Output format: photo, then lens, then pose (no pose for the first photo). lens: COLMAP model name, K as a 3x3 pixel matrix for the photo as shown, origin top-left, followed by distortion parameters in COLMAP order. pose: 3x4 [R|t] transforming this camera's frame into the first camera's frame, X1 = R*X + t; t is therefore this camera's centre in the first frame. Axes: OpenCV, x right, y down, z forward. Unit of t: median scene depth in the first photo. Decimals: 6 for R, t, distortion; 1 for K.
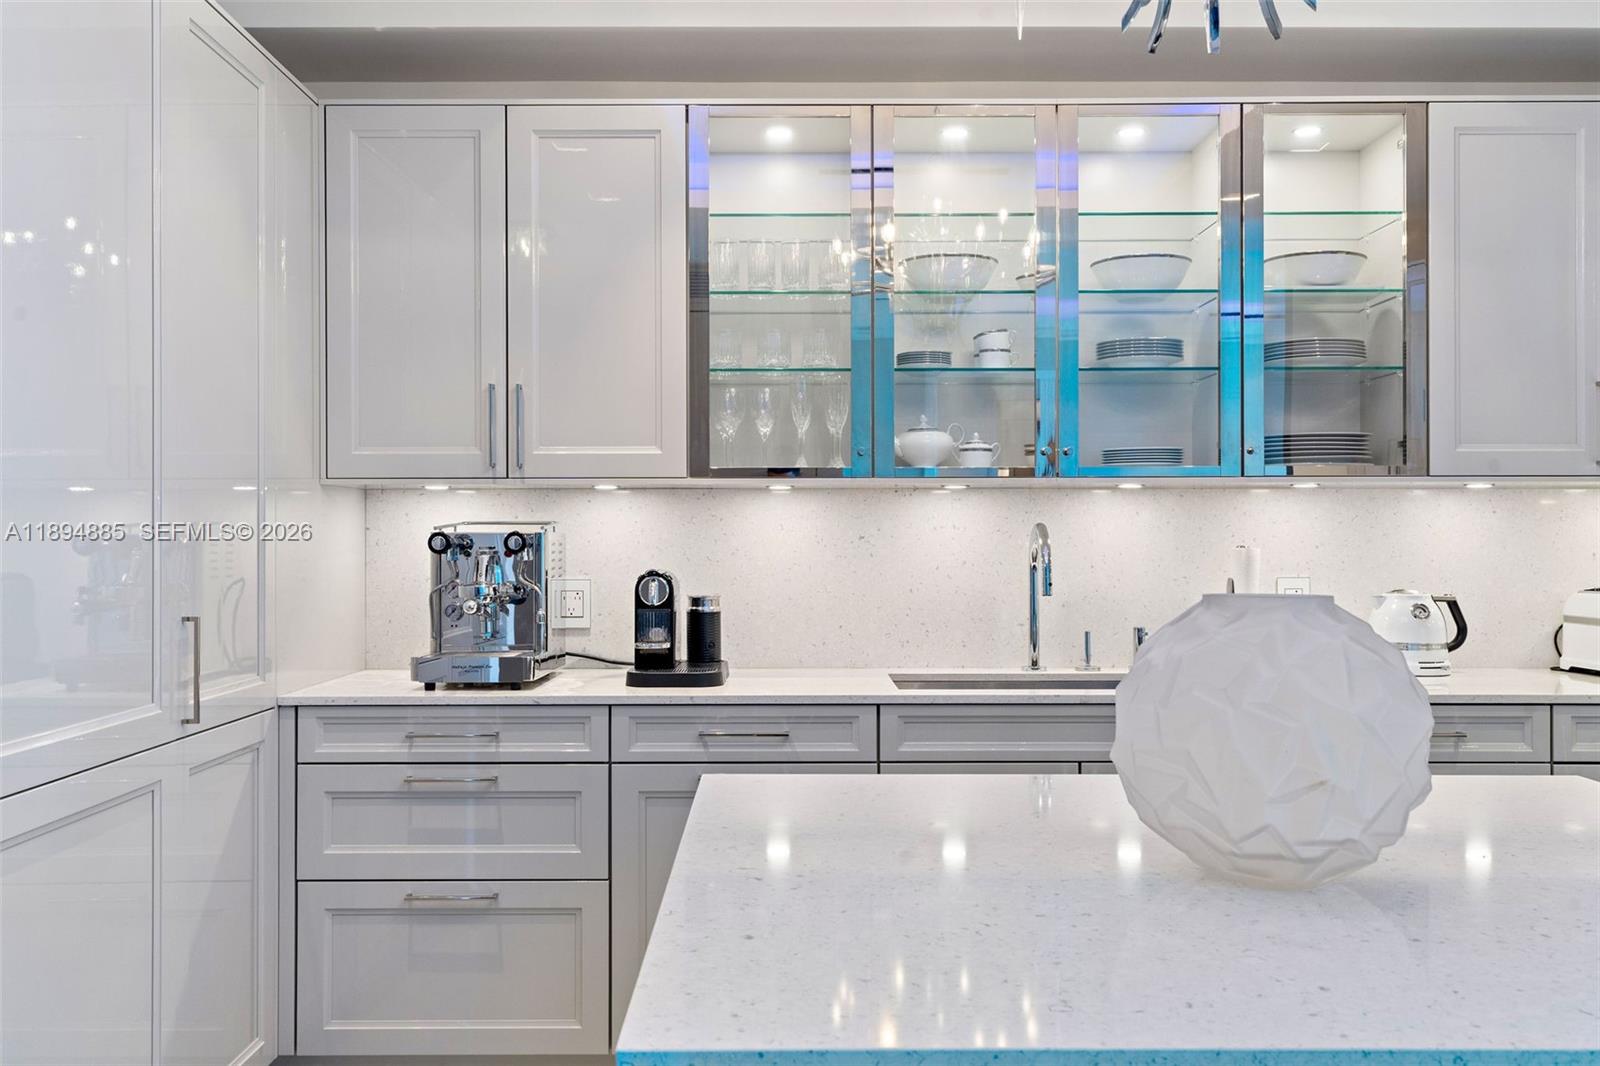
lens RADIAL K [[1446.4, 0, 800.1], [0, 1446.4, 522.8], [0, 0, 1]] dist [0.026929, 0.007765]
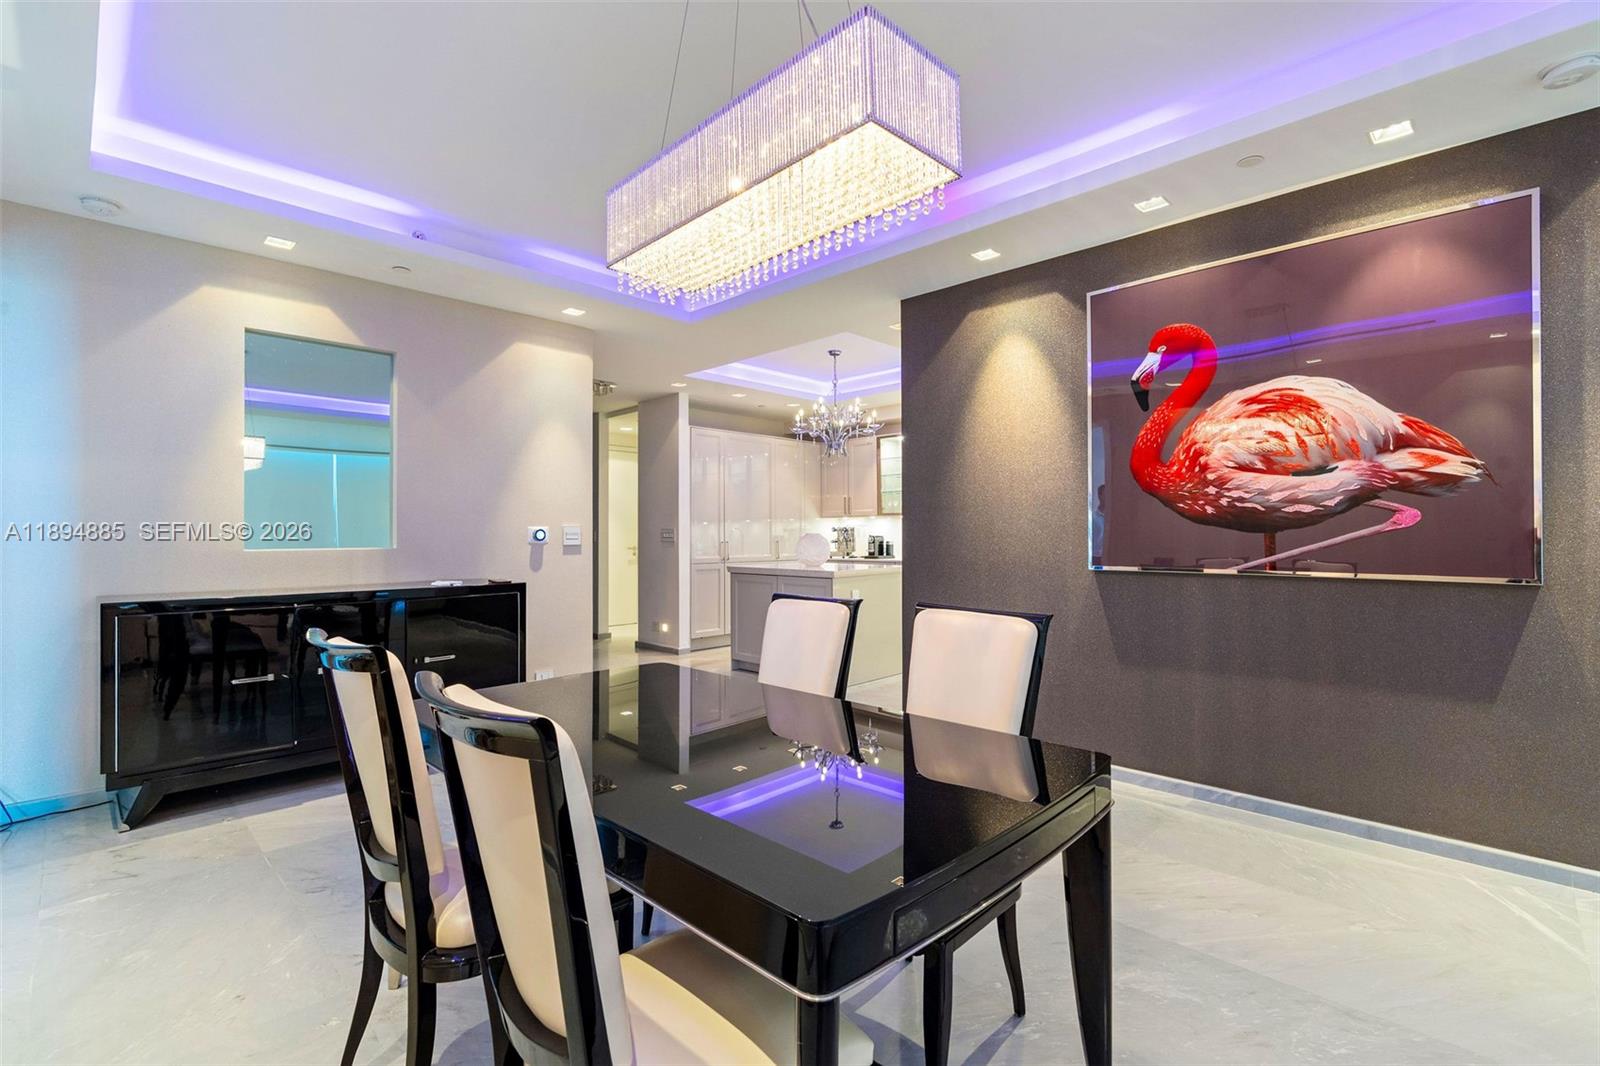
lens RADIAL K [[716.2, 0, 801.4], [0, 716.2, 528.4], [0, 0, 1]] dist [-0.005923, 0.000951]
pose [[0.701628, -0.003889, -0.712533, 1.422127], [0.003023, 0.999992, -0.002481, 0.016278], [0.712537, -0.000413, 0.701635, -0.826888]]
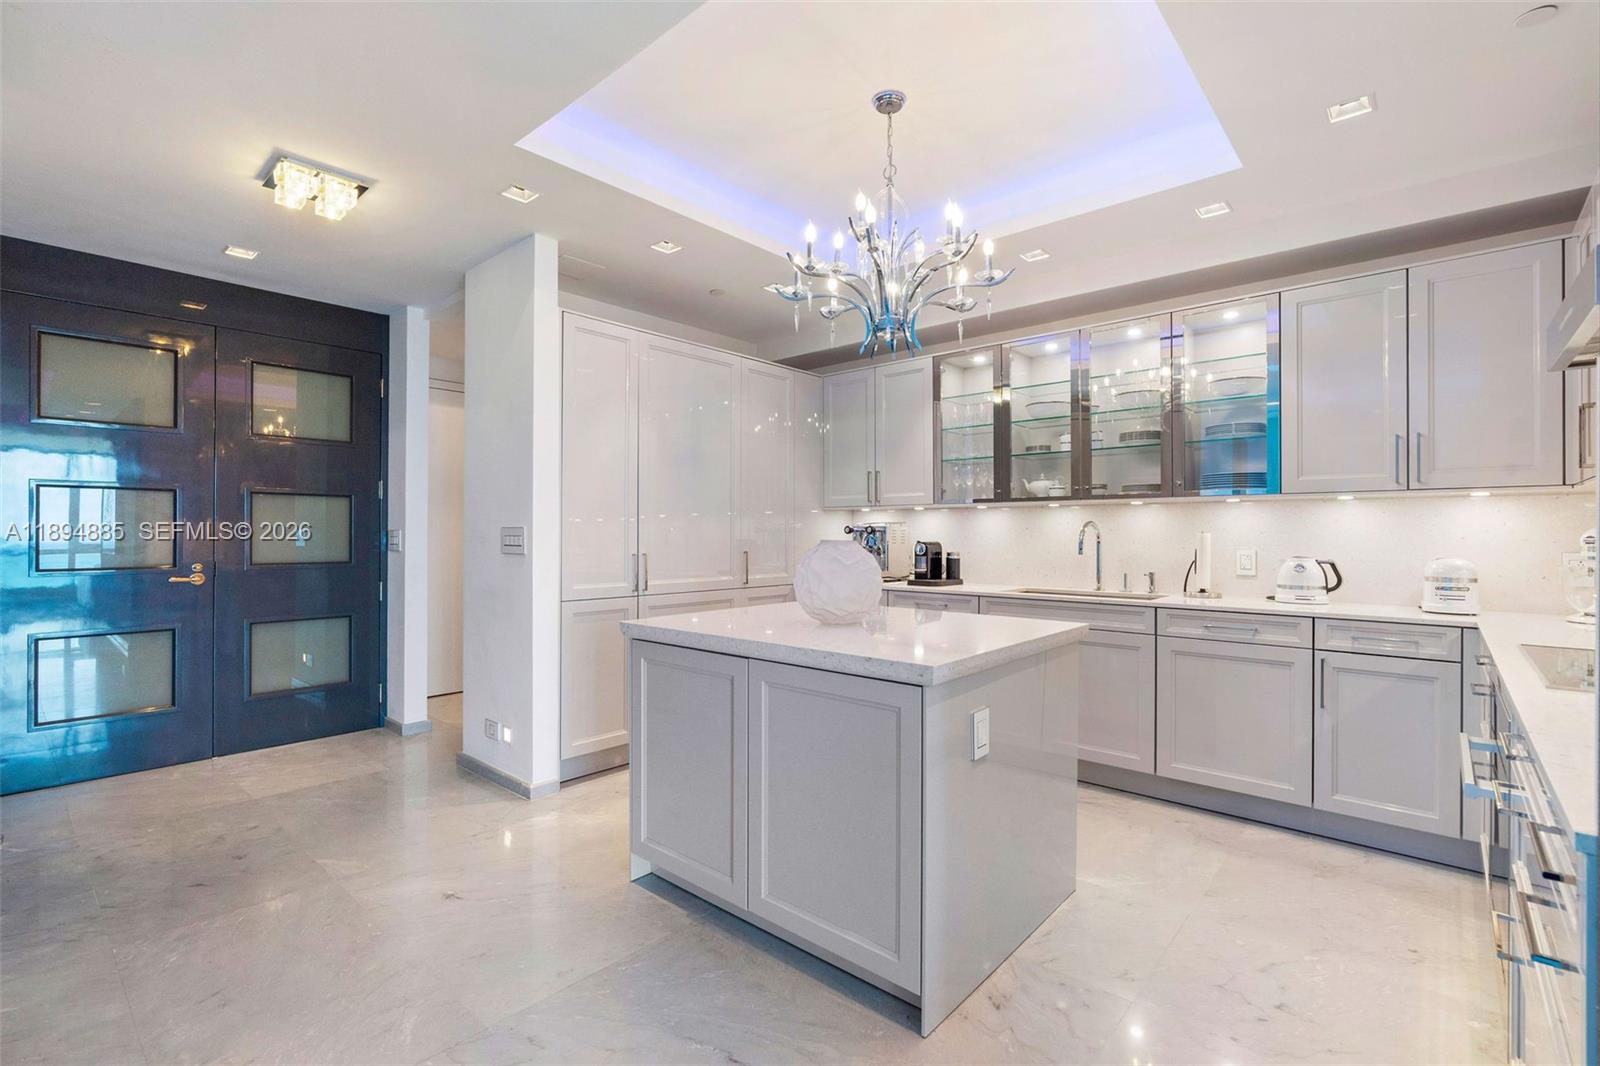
lens RADIAL K [[716.2, 0, 796.1], [0, 716.2, 530.2], [0, 0, 1]] dist [-0.005923, 0.000951]
pose [[0.736569, -0.000162, -0.676362, 0.589700], [-0.003105, 0.999989, -0.003620, 0.019599], [0.676355, 0.004766, 0.736560, -0.081816]]
